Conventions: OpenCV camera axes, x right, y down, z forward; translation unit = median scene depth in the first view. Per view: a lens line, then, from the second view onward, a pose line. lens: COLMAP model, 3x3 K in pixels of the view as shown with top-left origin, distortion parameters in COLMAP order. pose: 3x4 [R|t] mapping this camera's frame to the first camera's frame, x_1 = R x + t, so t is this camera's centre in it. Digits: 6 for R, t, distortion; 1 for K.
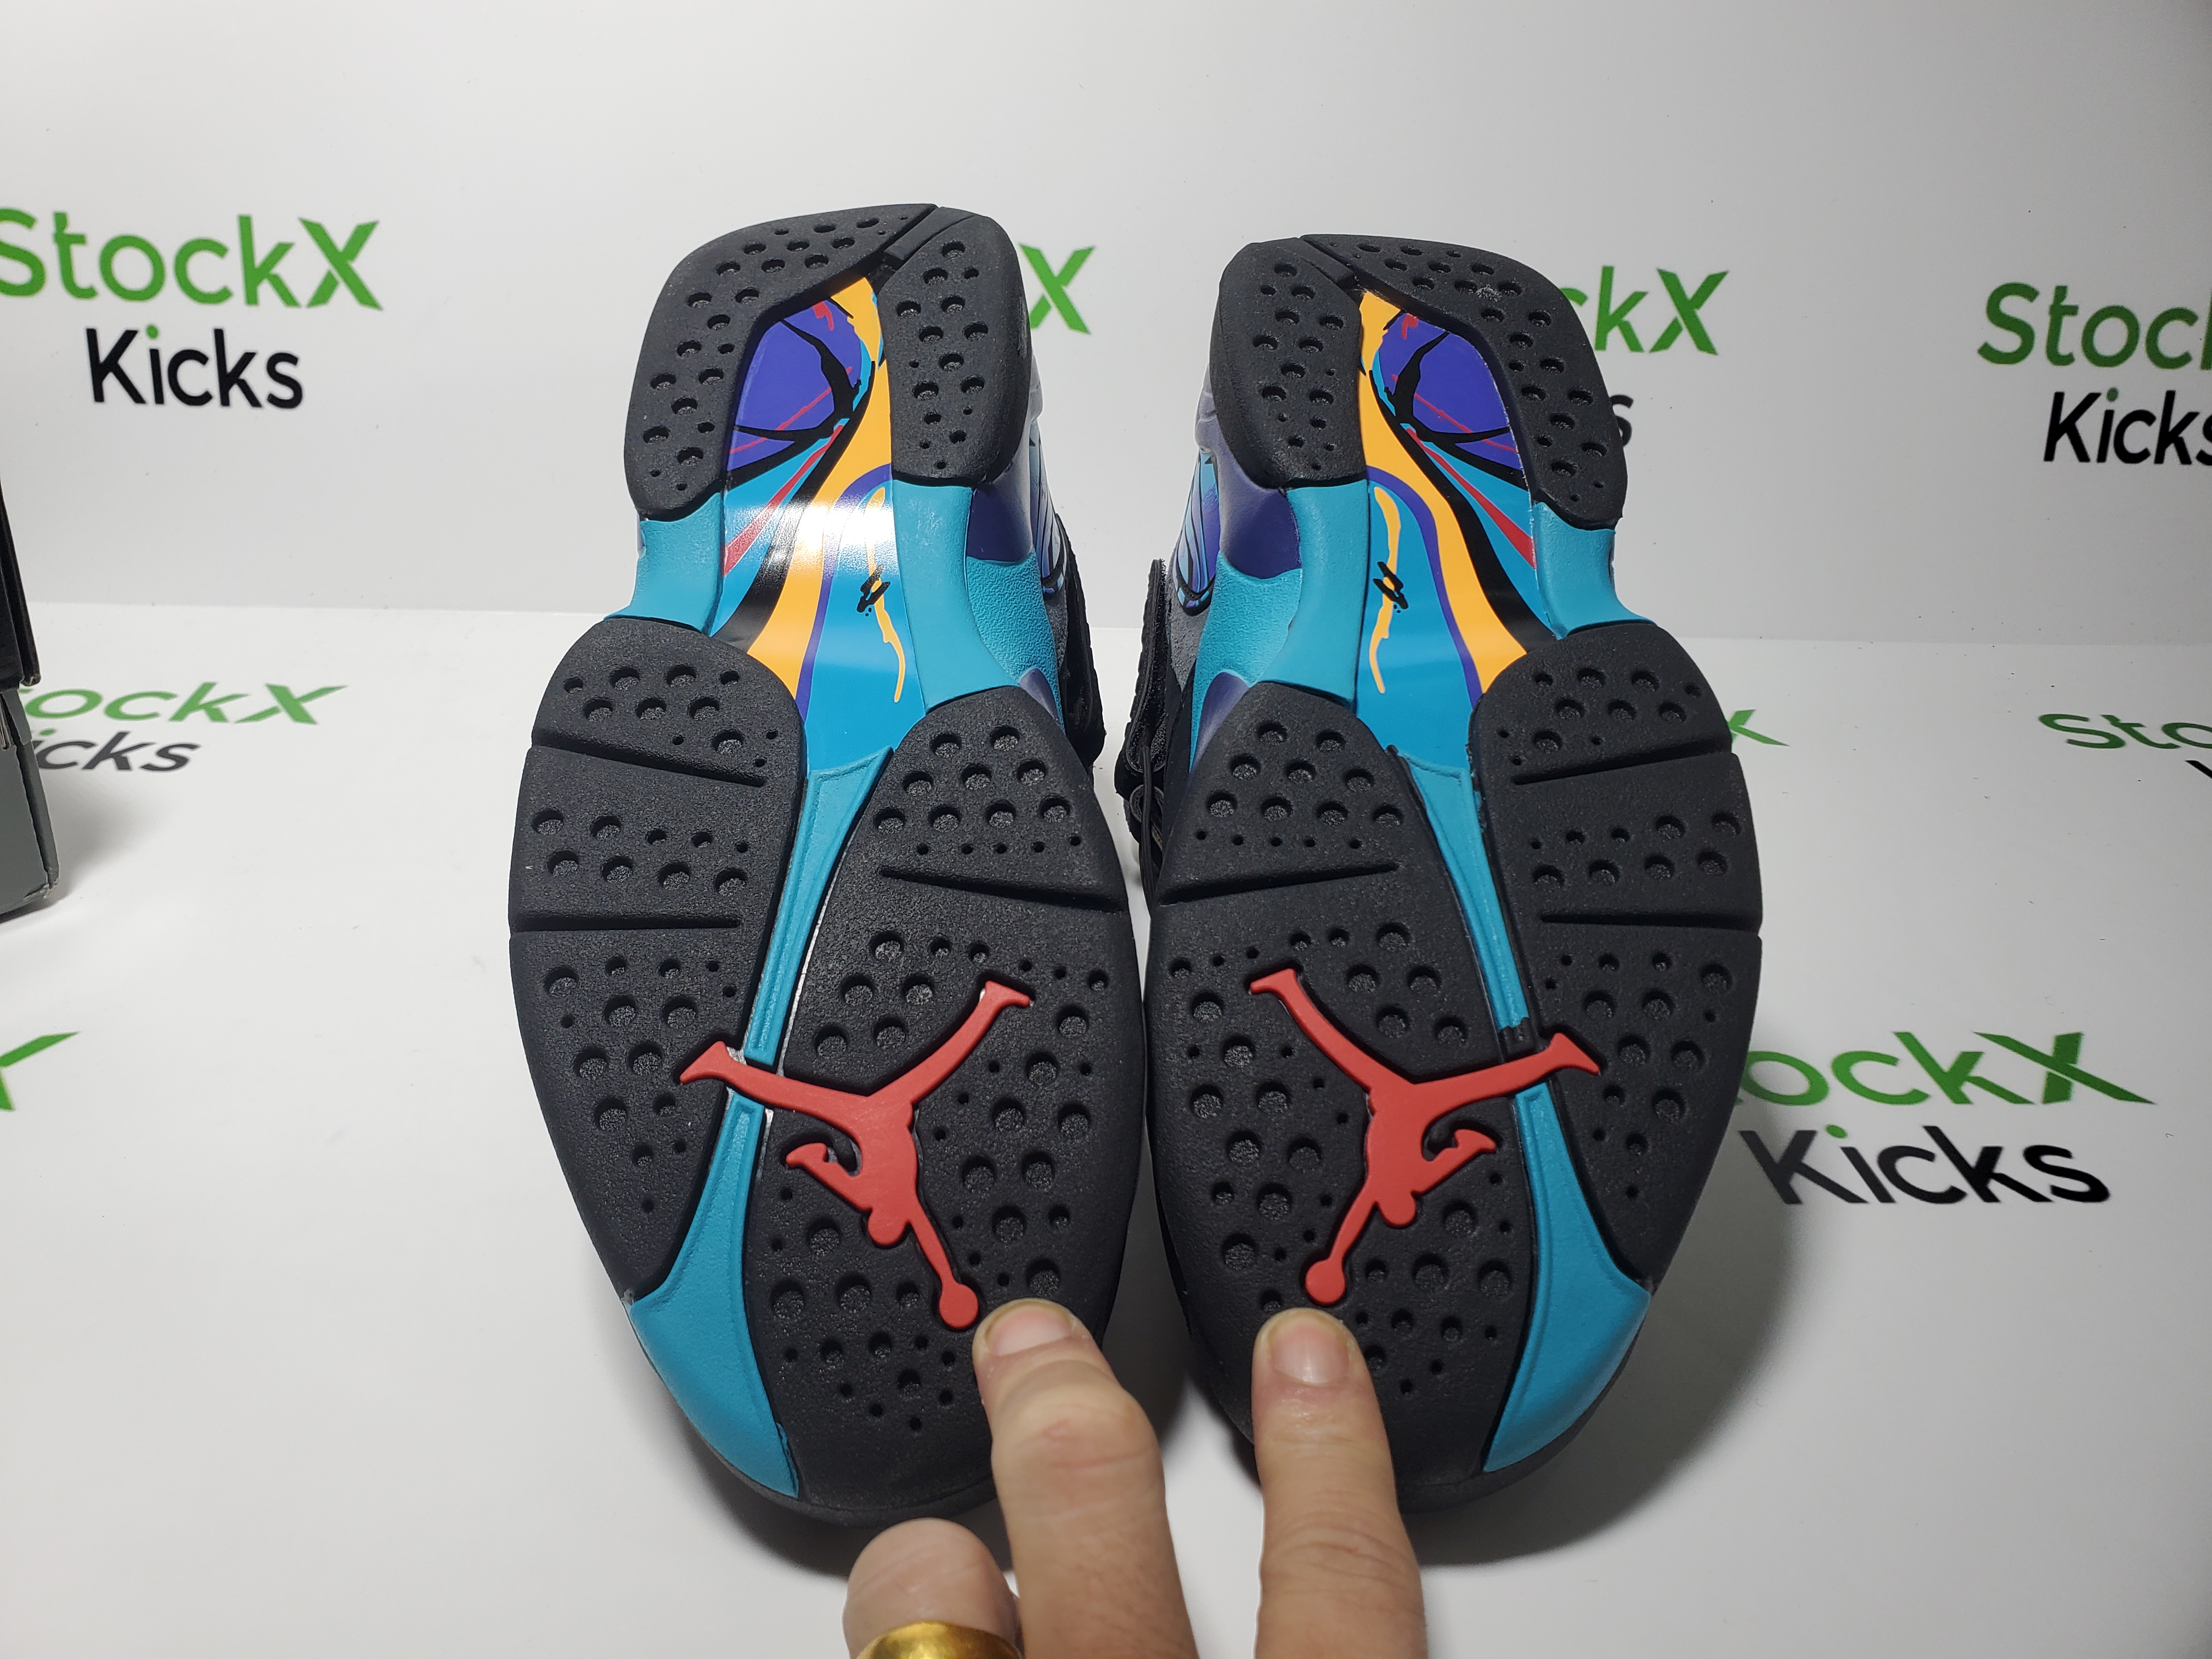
lens RADIAL K [[1727.3, 0, 1063.5], [0, 1727.3, 821.6], [0, 0, 1]] dist [-0.059442, 0.098762]
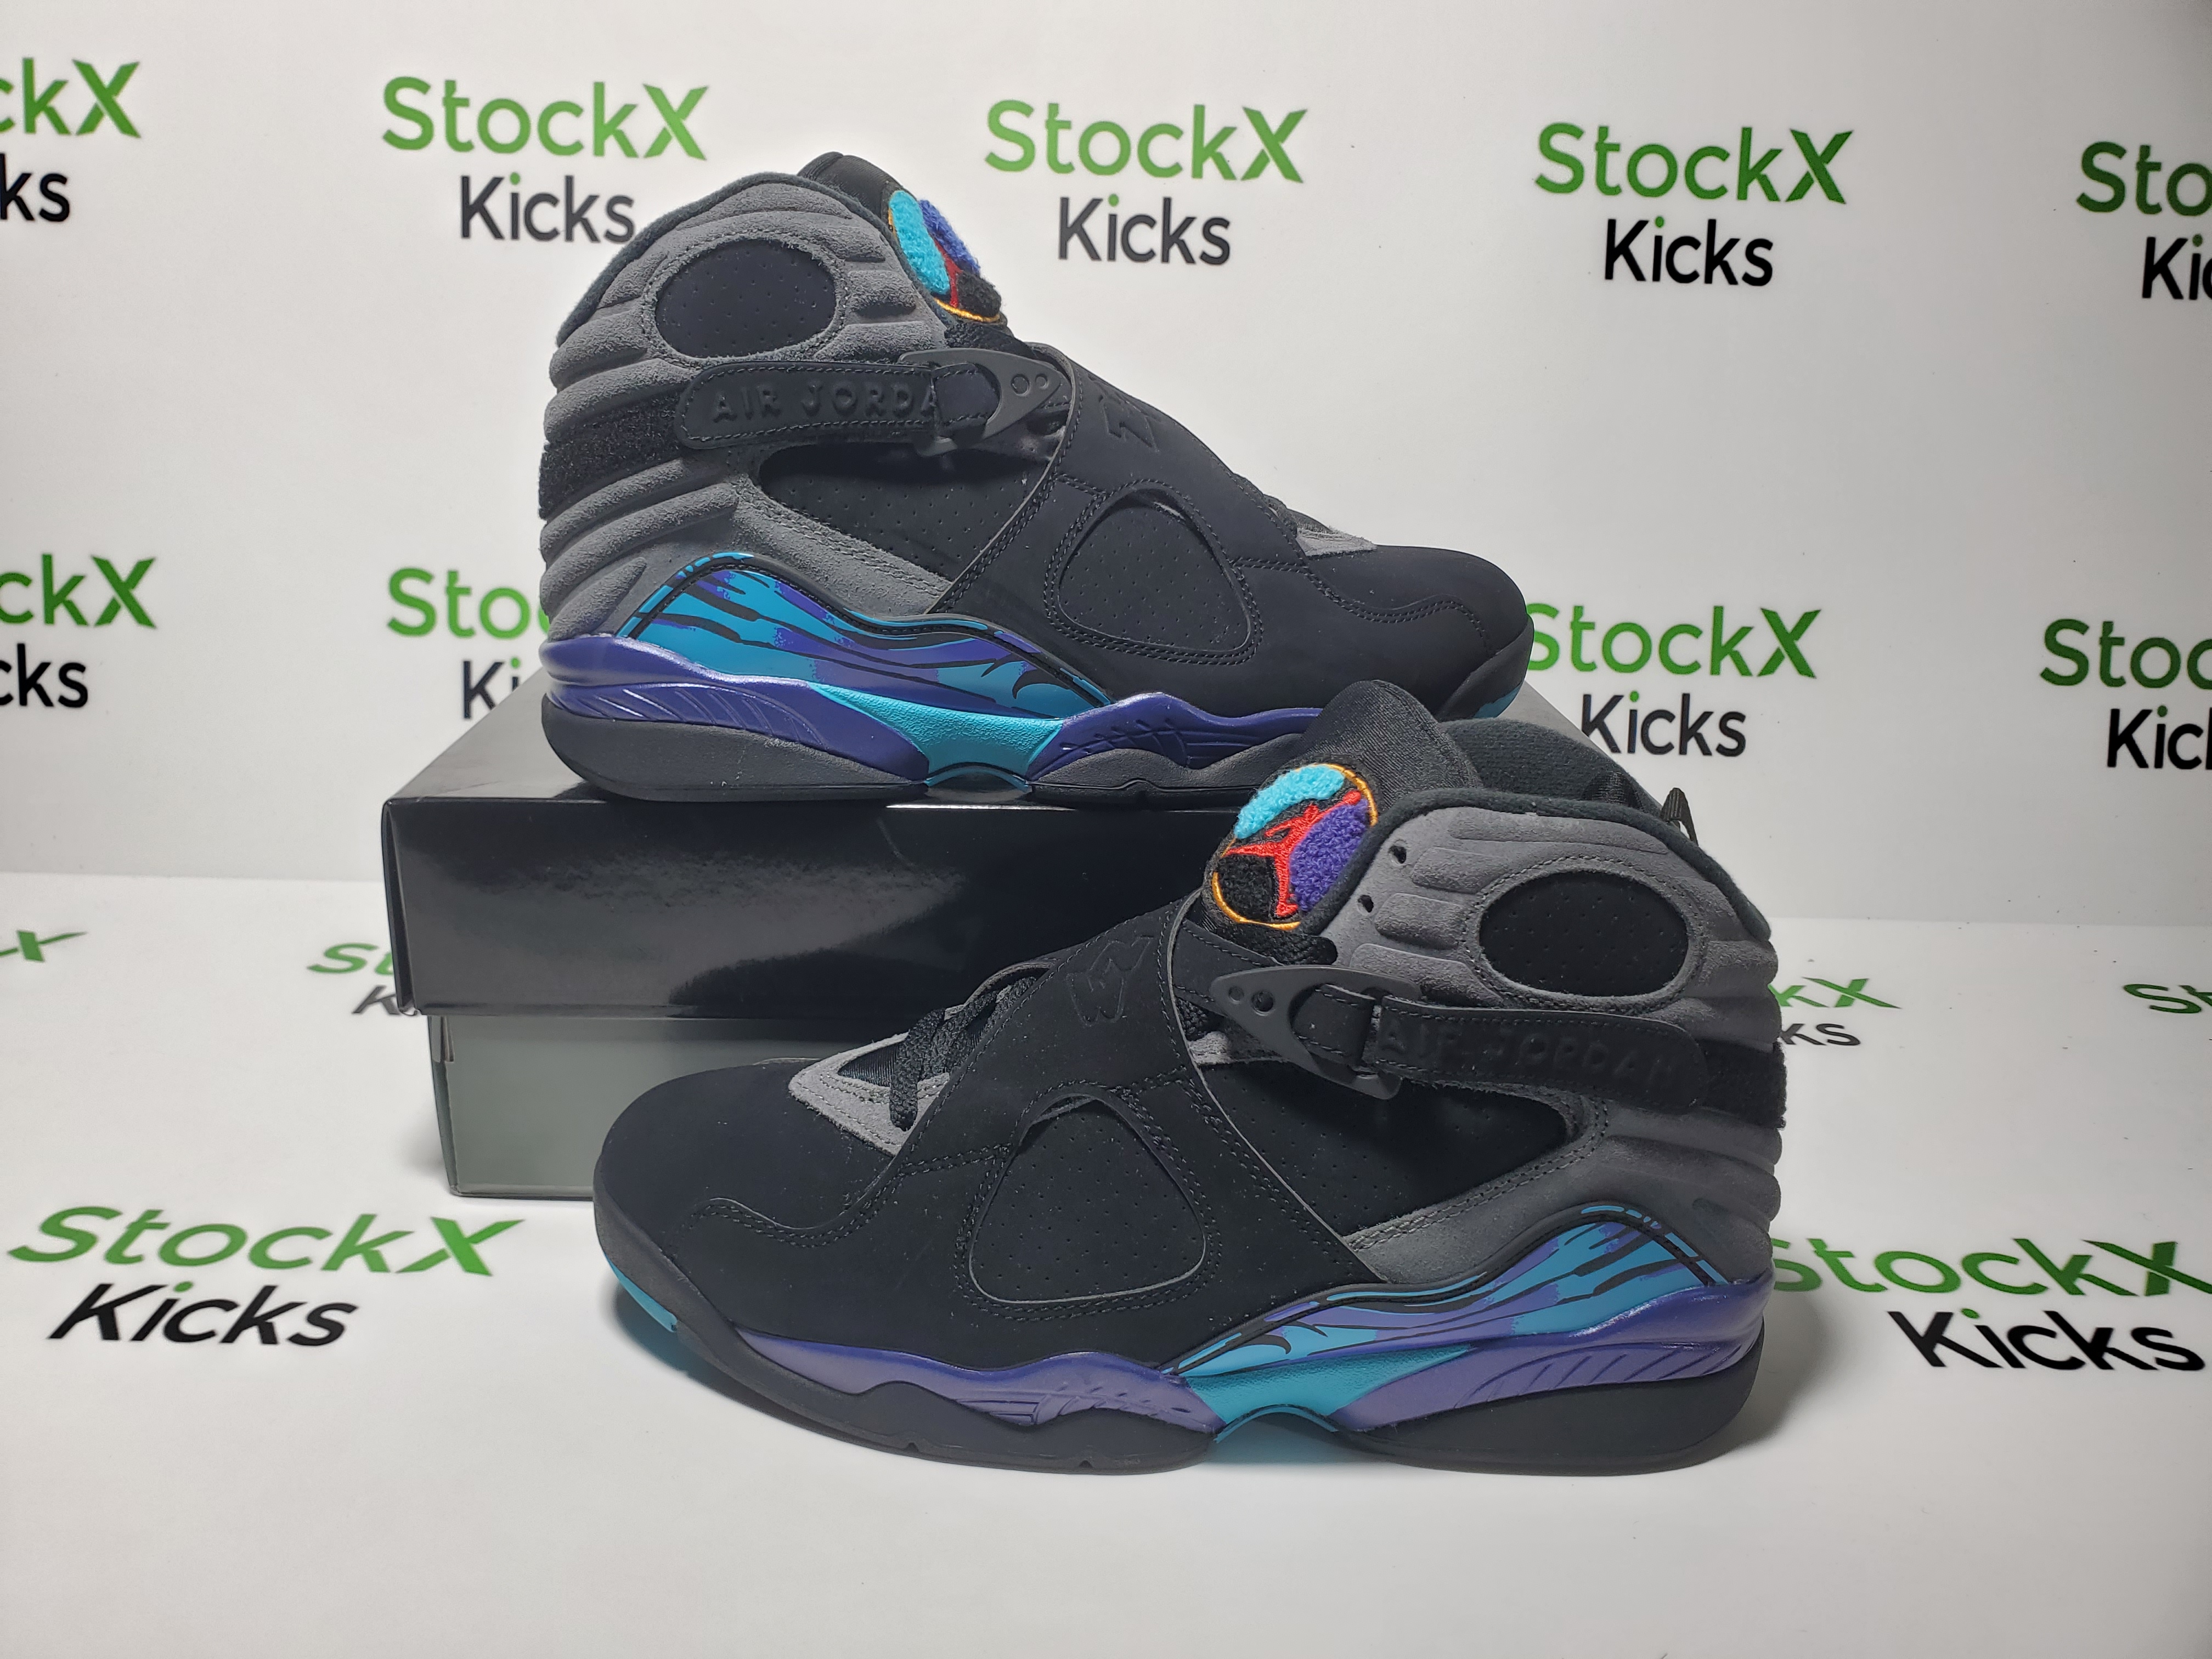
lens RADIAL K [[1715.9, 0, 1106.0], [0, 1715.9, 829.5], [0, 0, 1]] dist [0.011992, 0.005480]
pose [[0.999668, 0.001073, -0.025739, -0.081324], [-0.005402, 0.985650, -0.168714, 0.034521], [0.025189, 0.168797, 0.985329, -0.173011]]
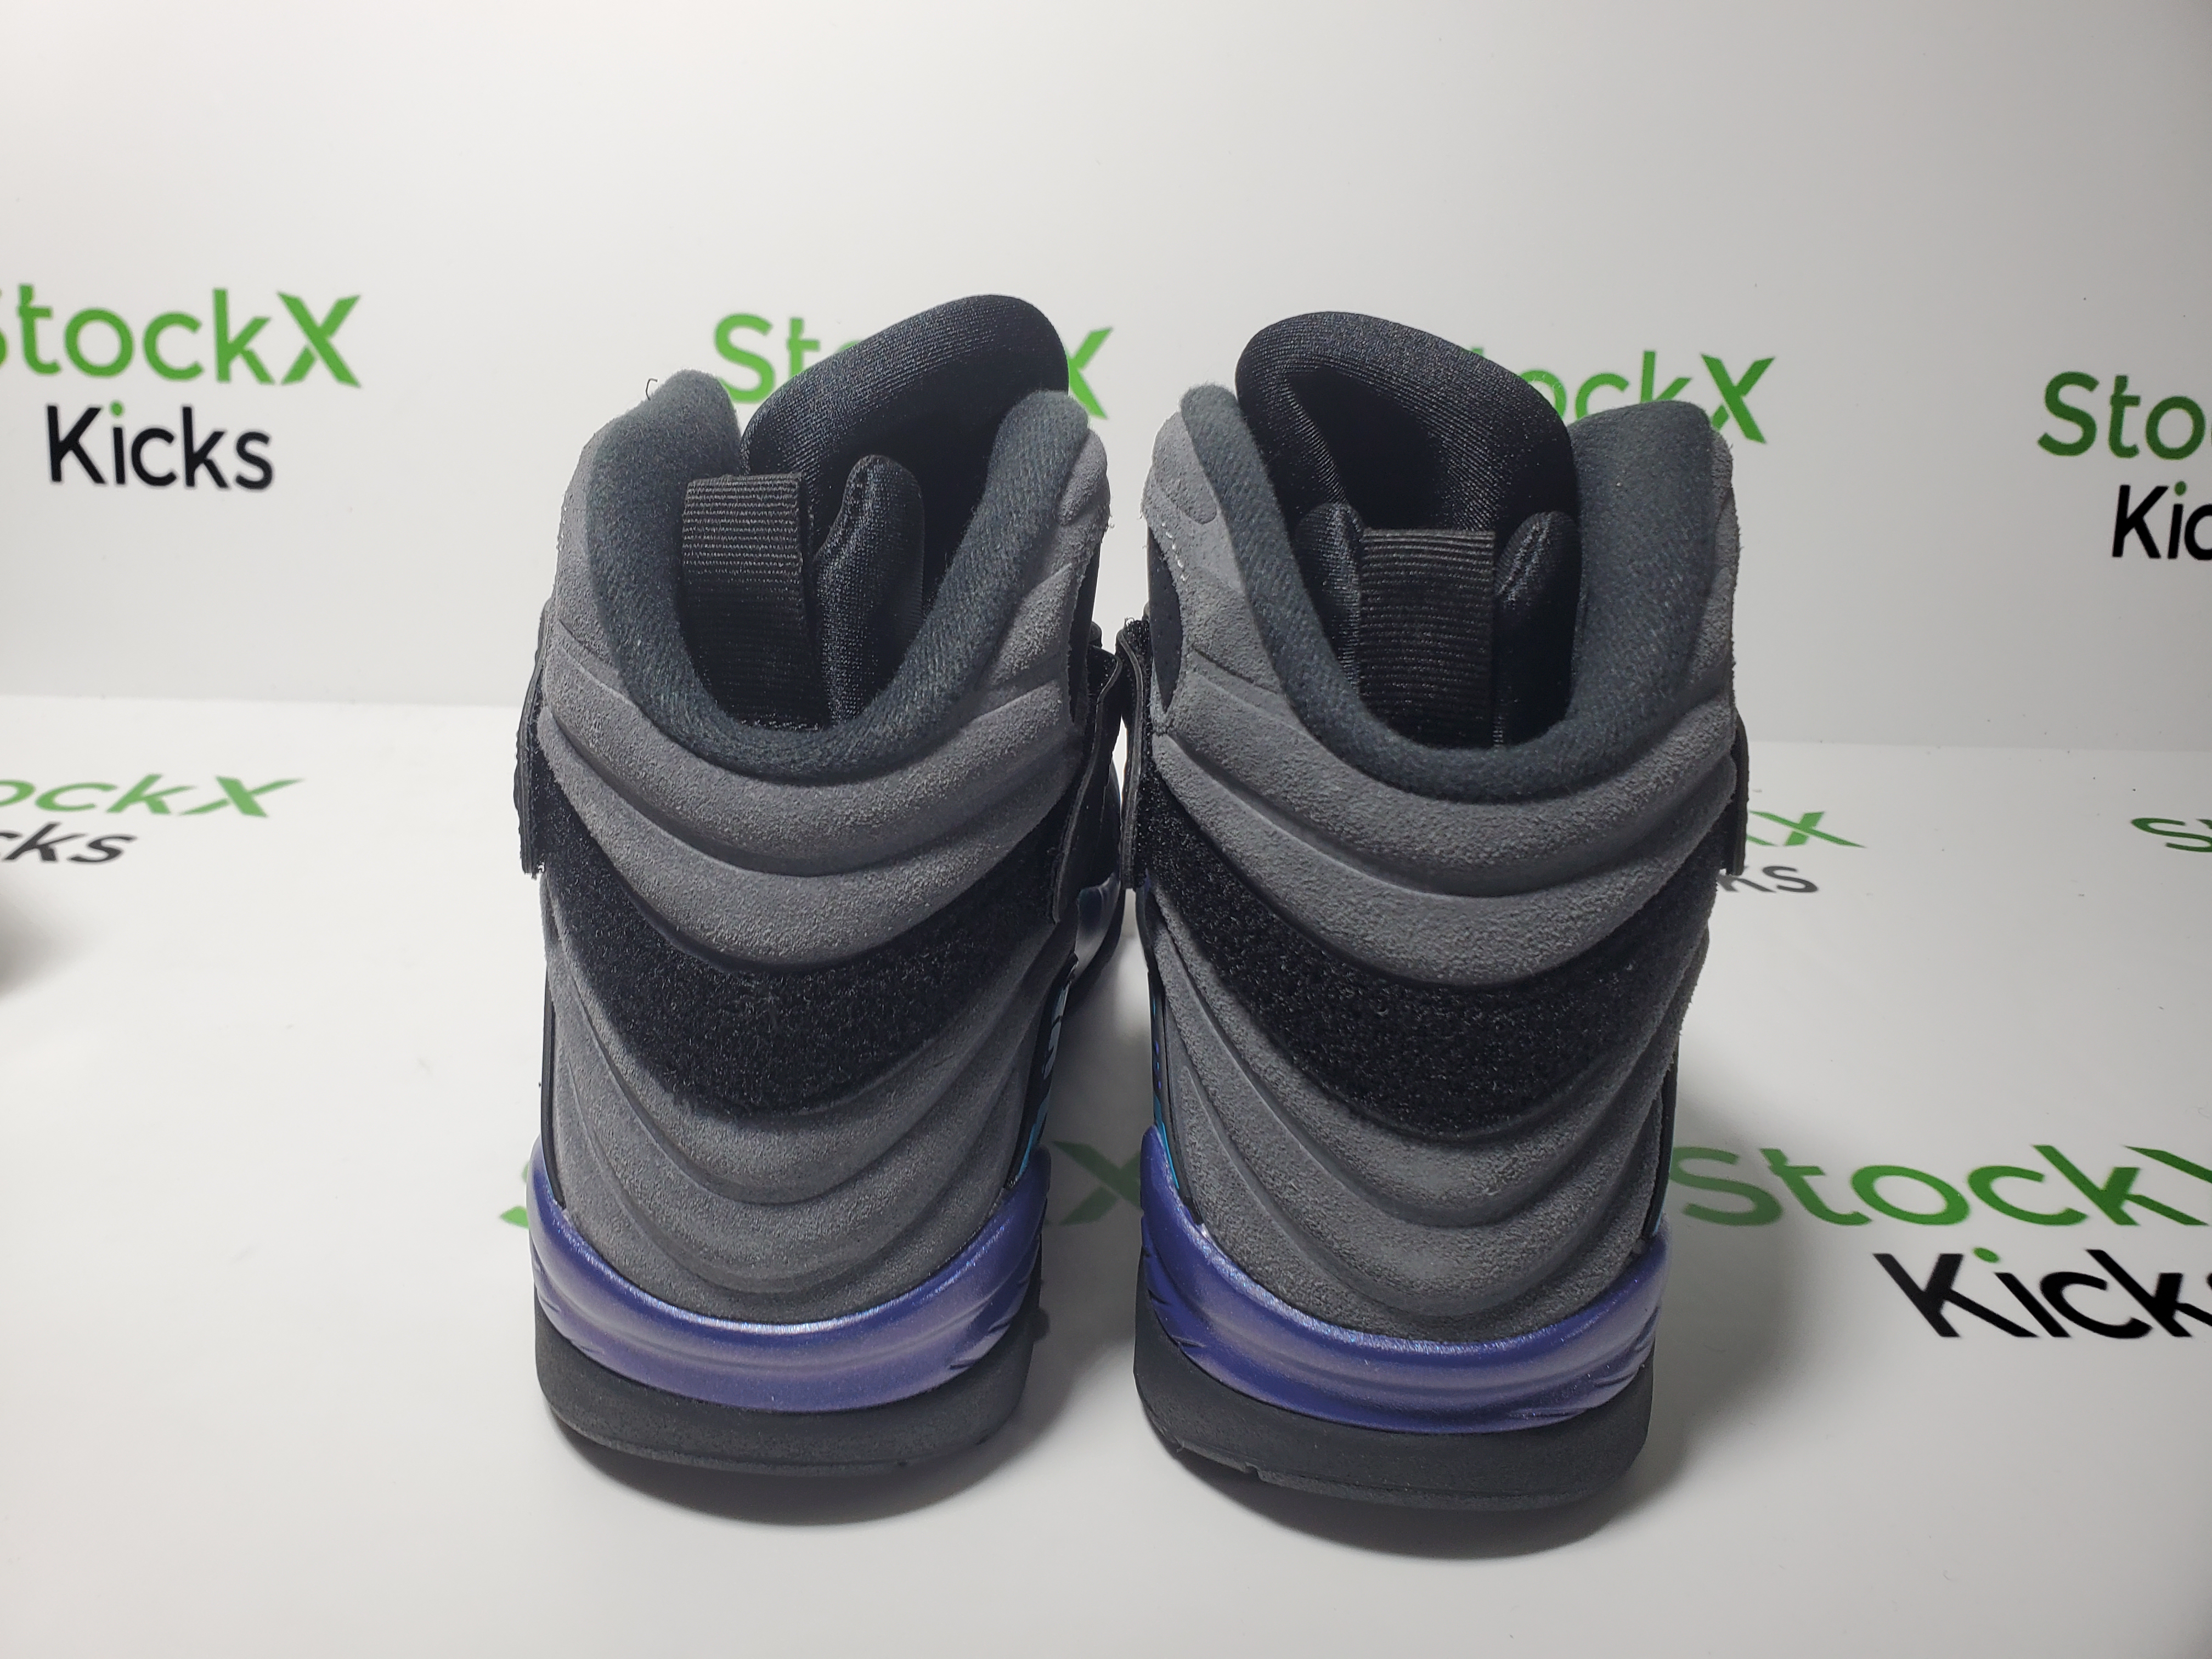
lens RADIAL K [[1735.9, 0, 1066.8], [0, 1735.9, 811.3], [0, 0, 1]] dist [-0.043441, 0.070825]
pose [[0.999993, 0.002113, 0.003044, -0.009942], [-0.001794, 0.994845, -0.101390, 0.030755], [-0.003242, 0.101383, 0.994842, 0.073912]]
